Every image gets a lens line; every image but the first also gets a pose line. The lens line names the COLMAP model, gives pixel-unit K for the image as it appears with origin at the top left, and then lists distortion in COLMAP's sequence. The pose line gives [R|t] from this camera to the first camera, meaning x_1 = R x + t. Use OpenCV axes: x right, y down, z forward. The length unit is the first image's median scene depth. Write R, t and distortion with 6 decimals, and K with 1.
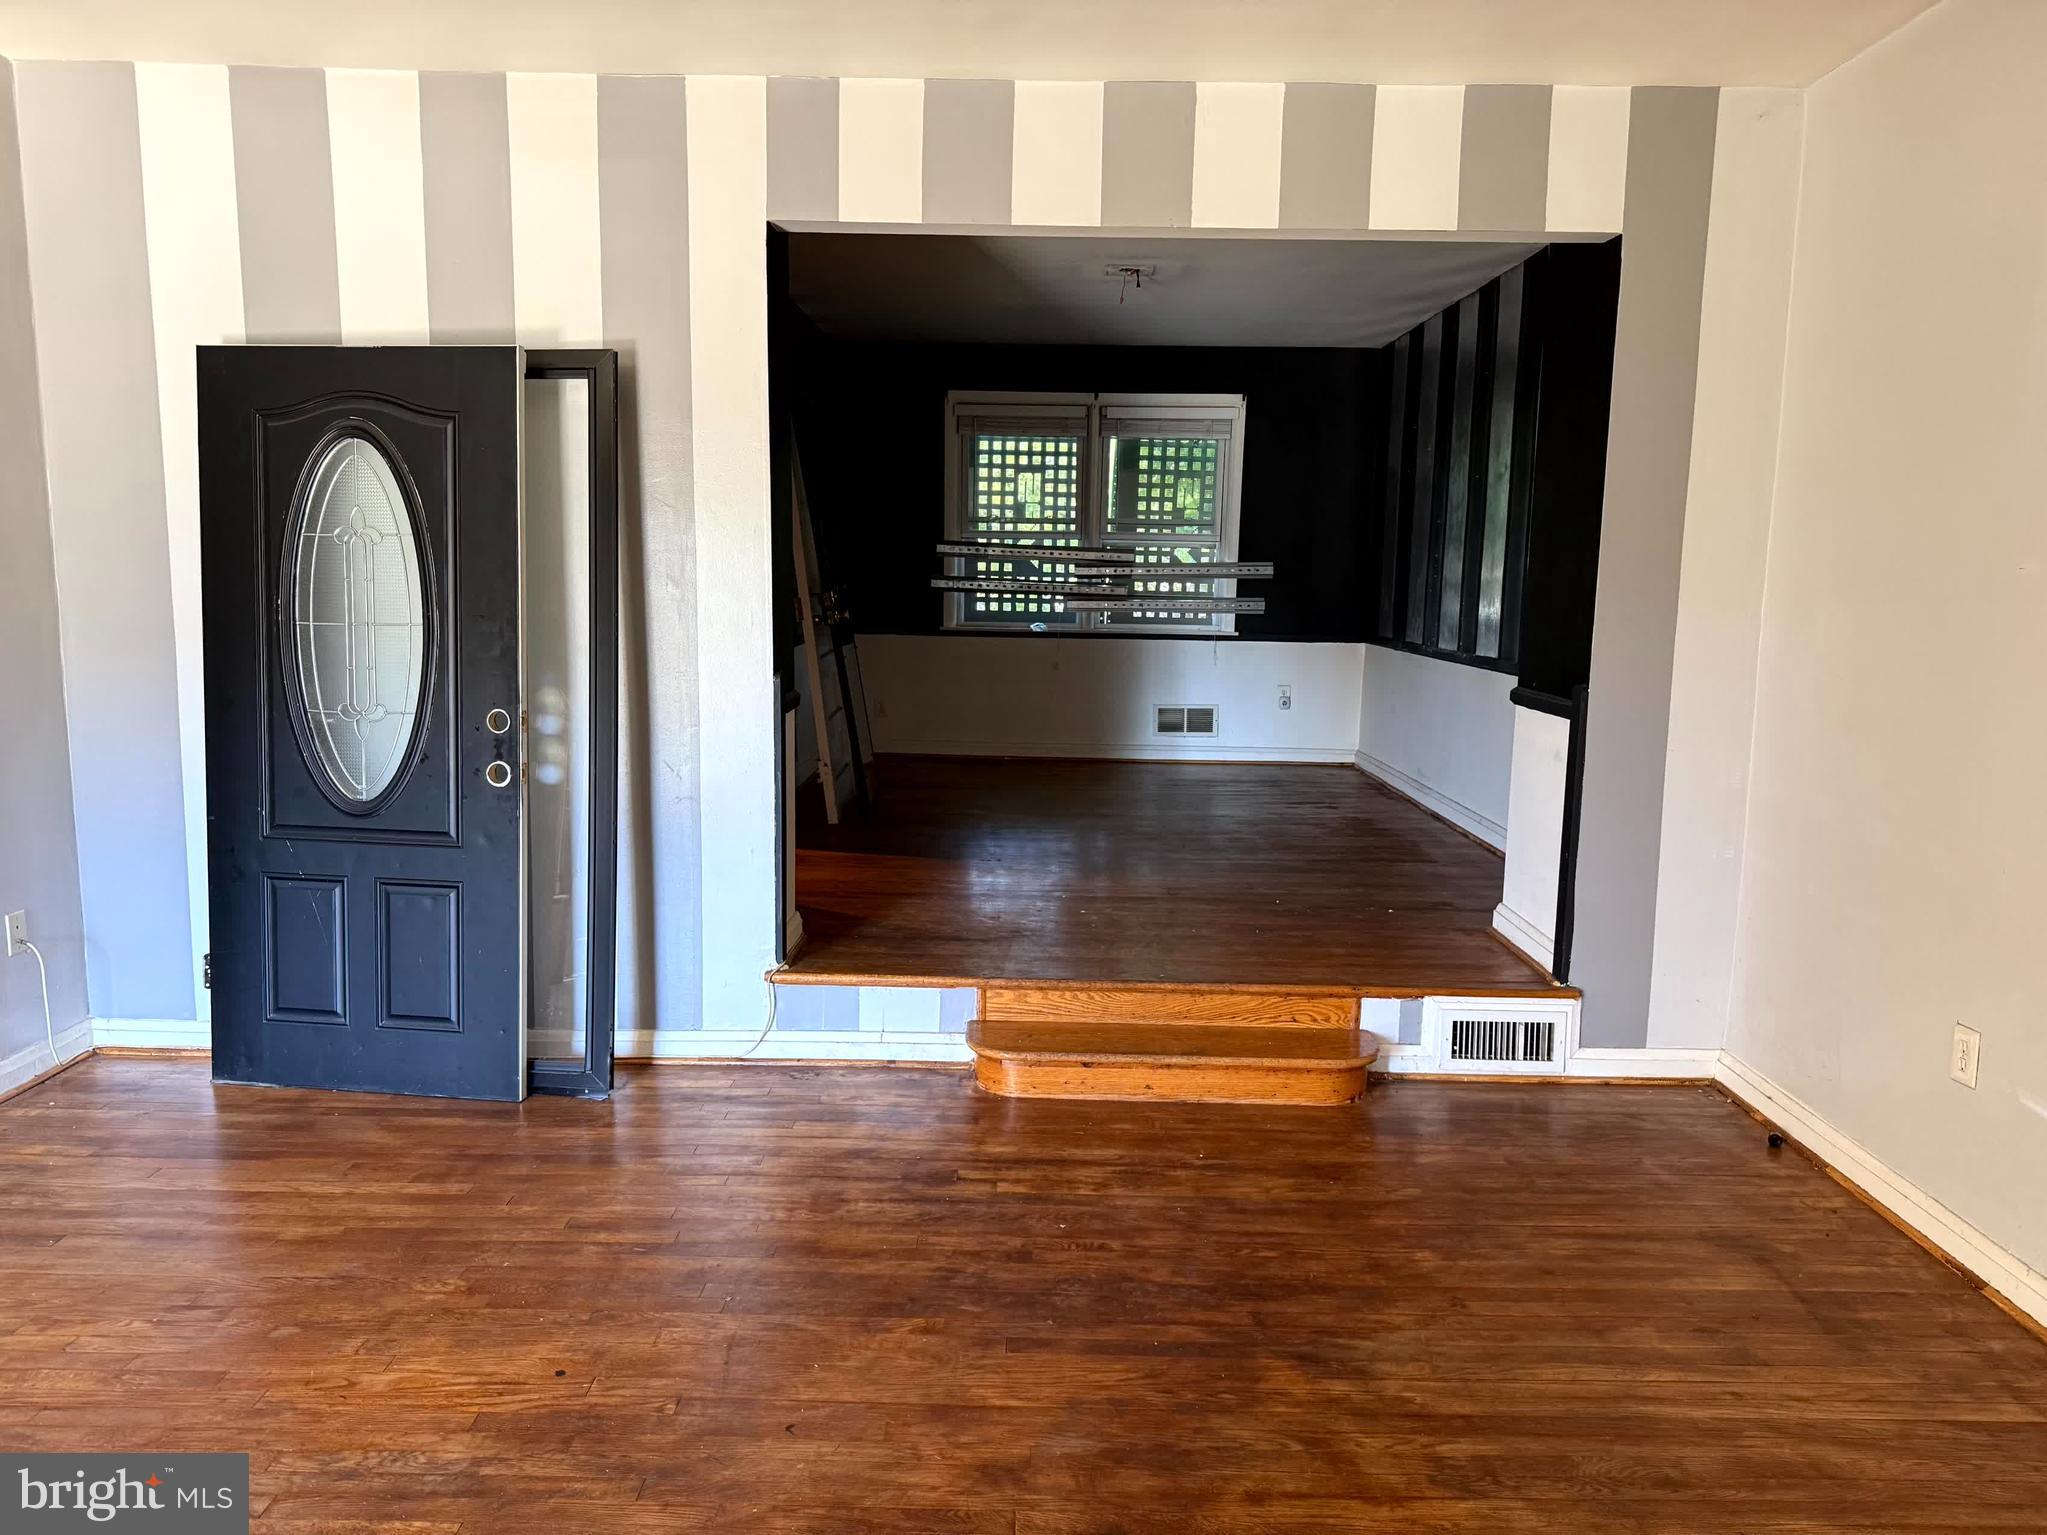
lens RADIAL K [[1419.1, 0, 1018.4], [0, 1419.1, 763.0], [0, 0, 1]] dist [0.059603, -0.076817]
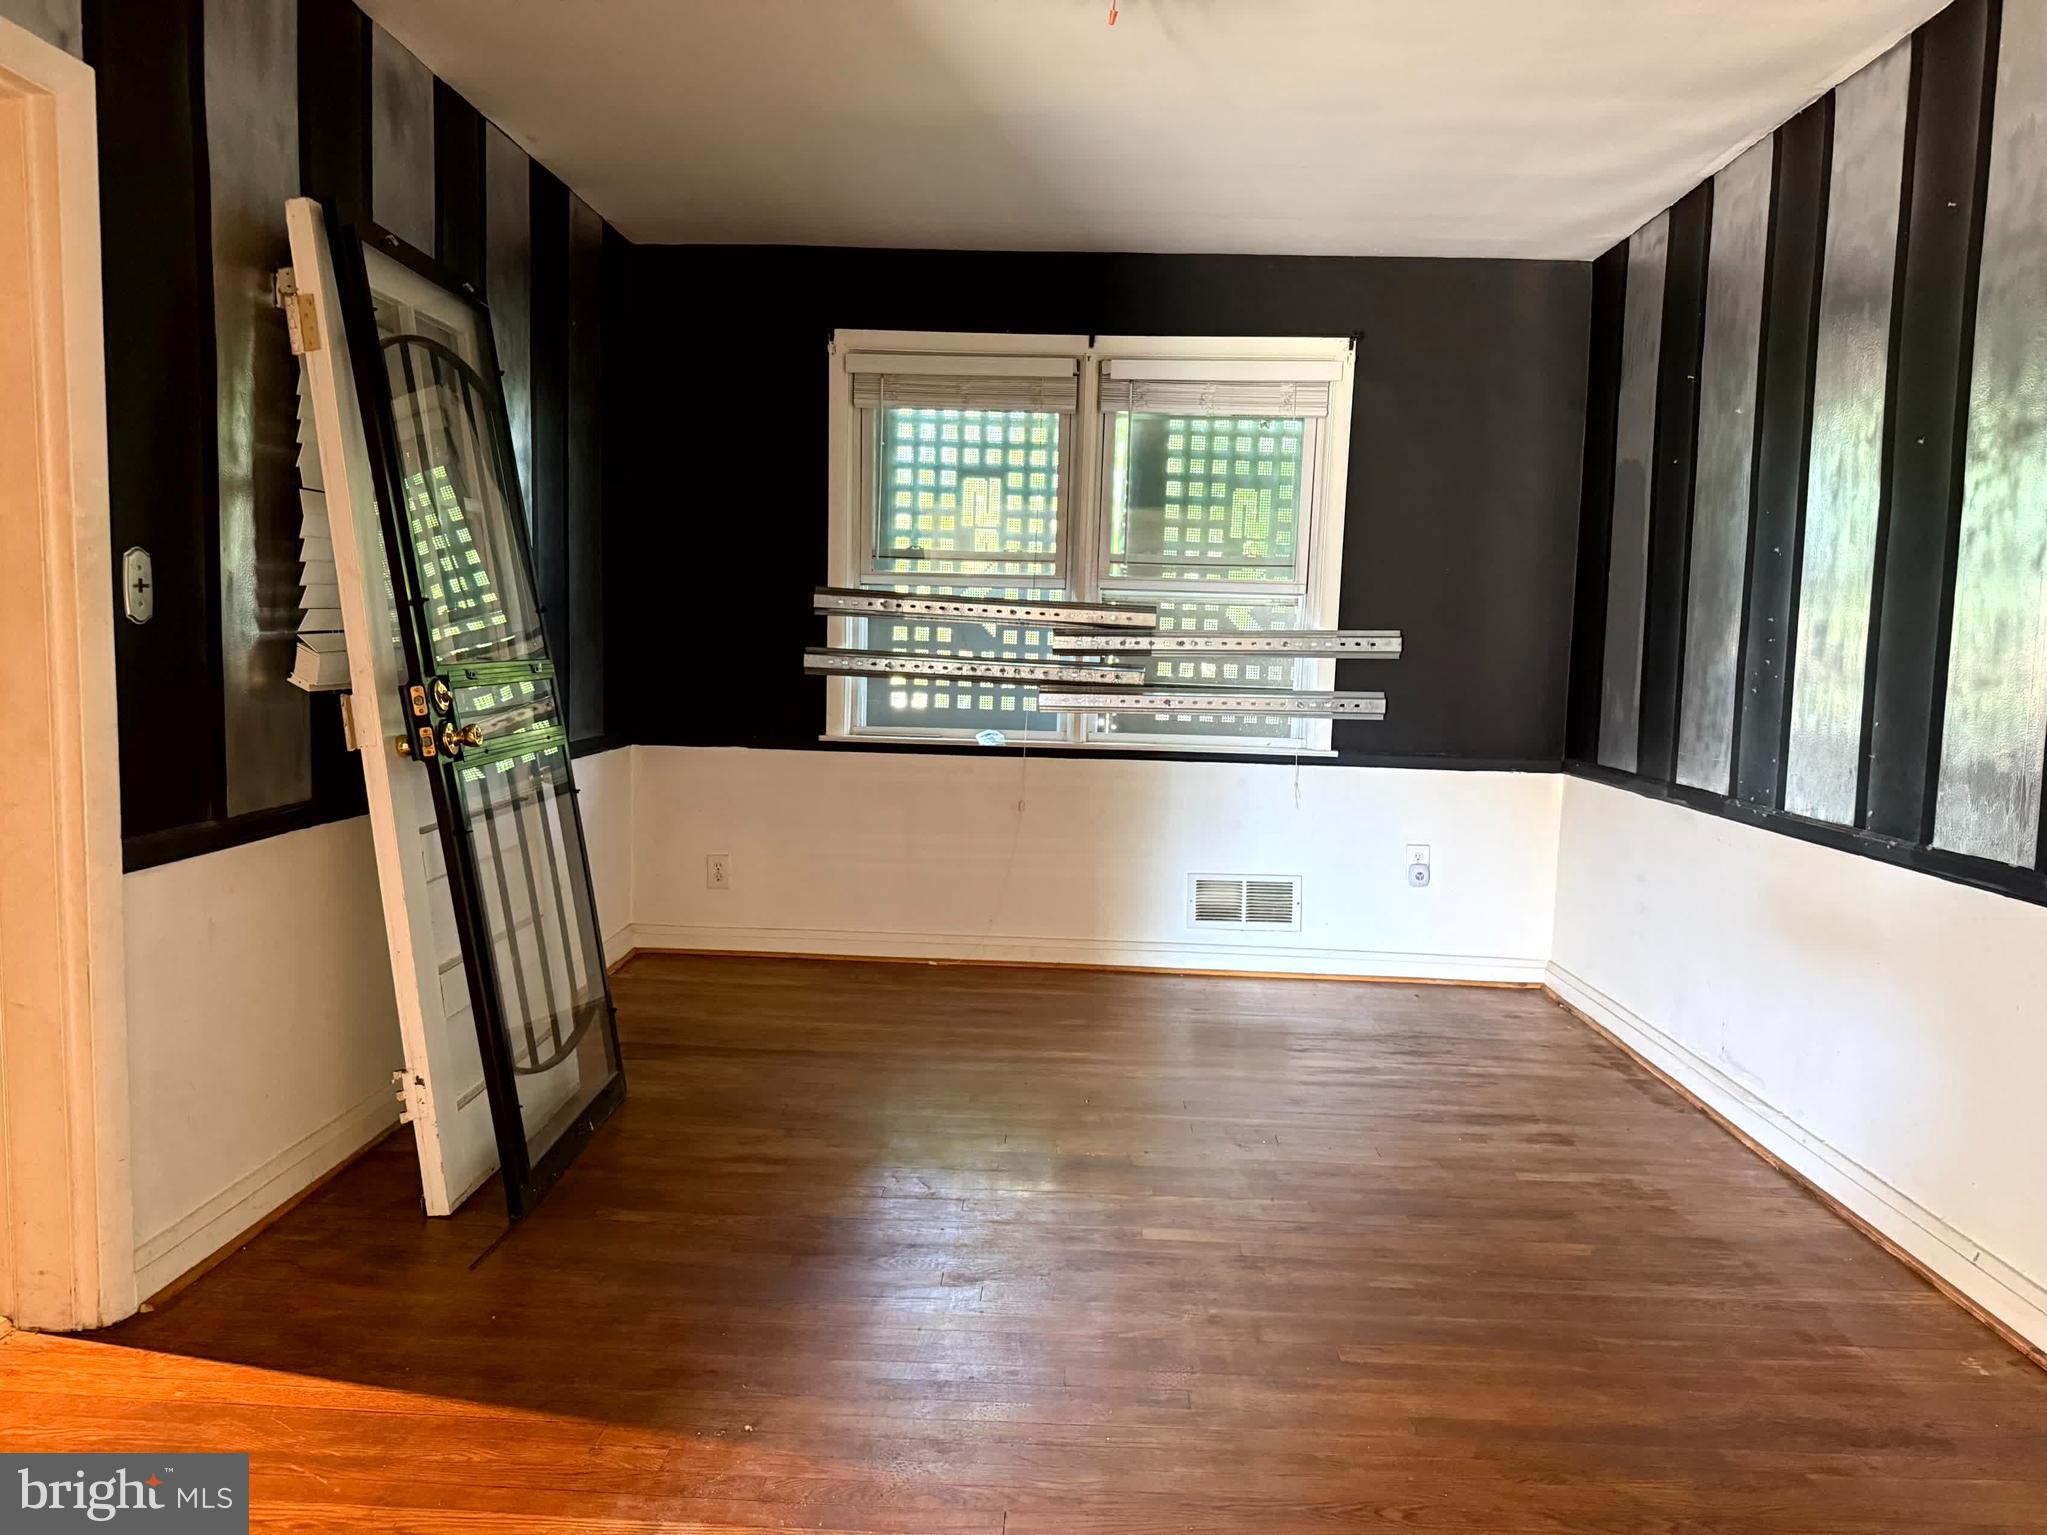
lens RADIAL K [[1419.1, 0, 1018.4], [0, 1419.1, 763.0], [0, 0, 1]] dist [0.059603, -0.076817]
pose [[0.999481, 0.012418, -0.029722, 0.043596], [-0.013944, 0.998566, -0.051682, -0.056404], [0.029038, 0.052070, 0.998221, 0.427308]]
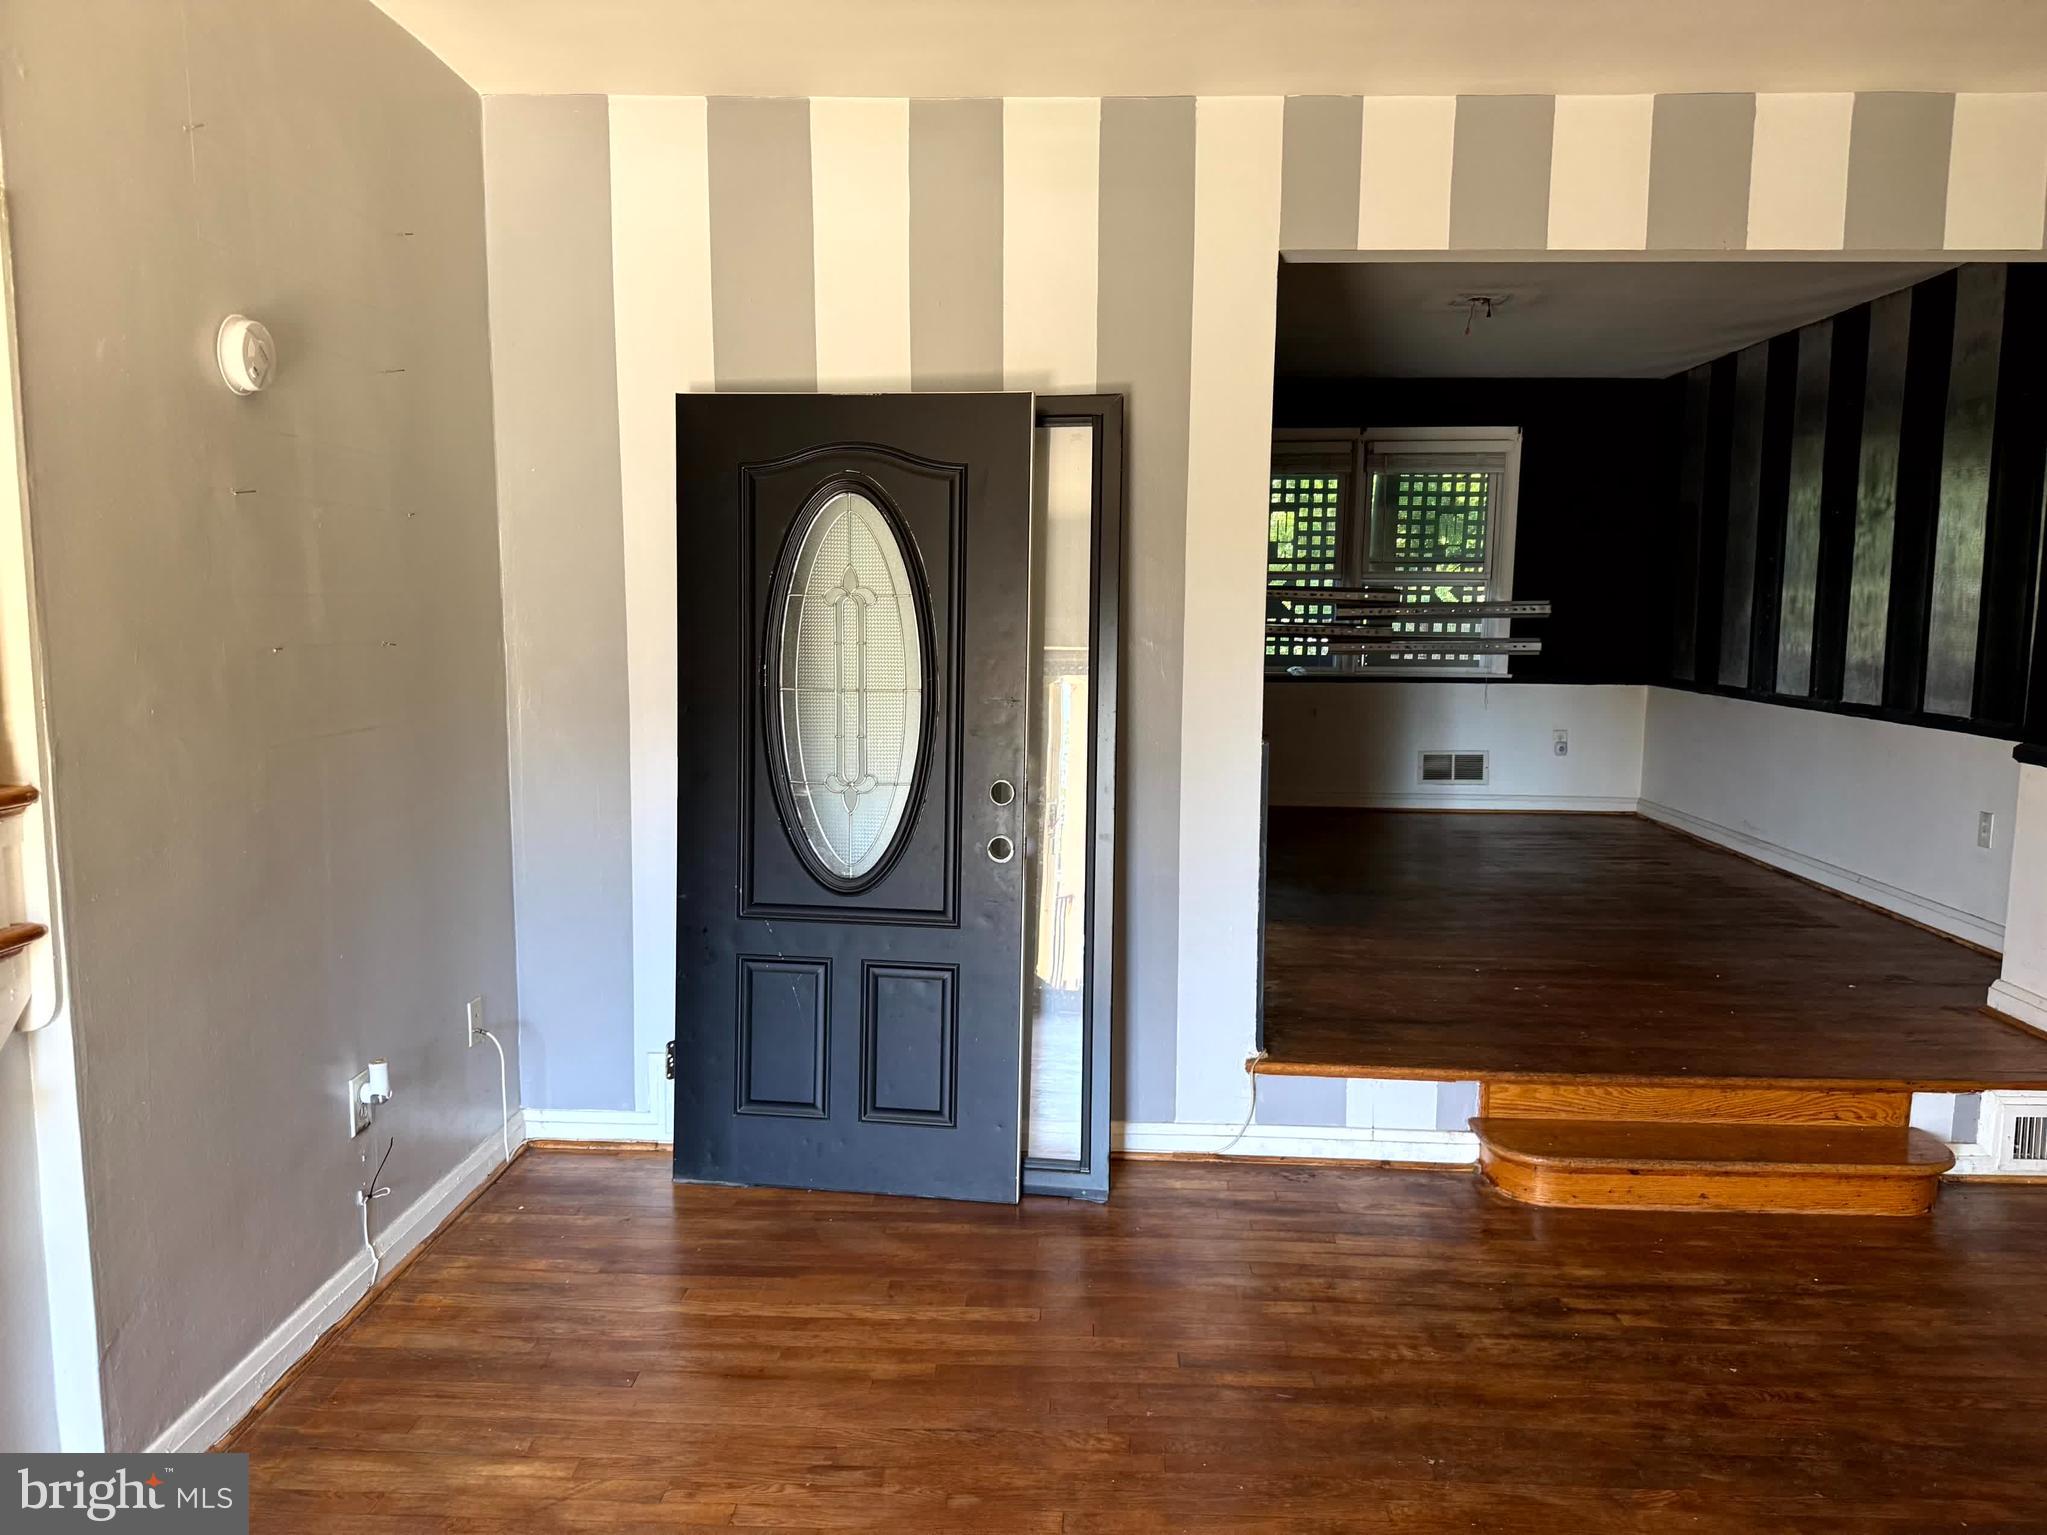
lens RADIAL K [[1426.0, 0, 1023.5], [0, 1426.0, 767.5], [0, 0, 1]] dist [0.052933, -0.071817]
pose [[0.999268, -0.006389, -0.037724, -0.136051], [0.005568, 0.999747, -0.021812, -0.011064], [0.037854, 0.021585, 0.999050, 0.033159]]
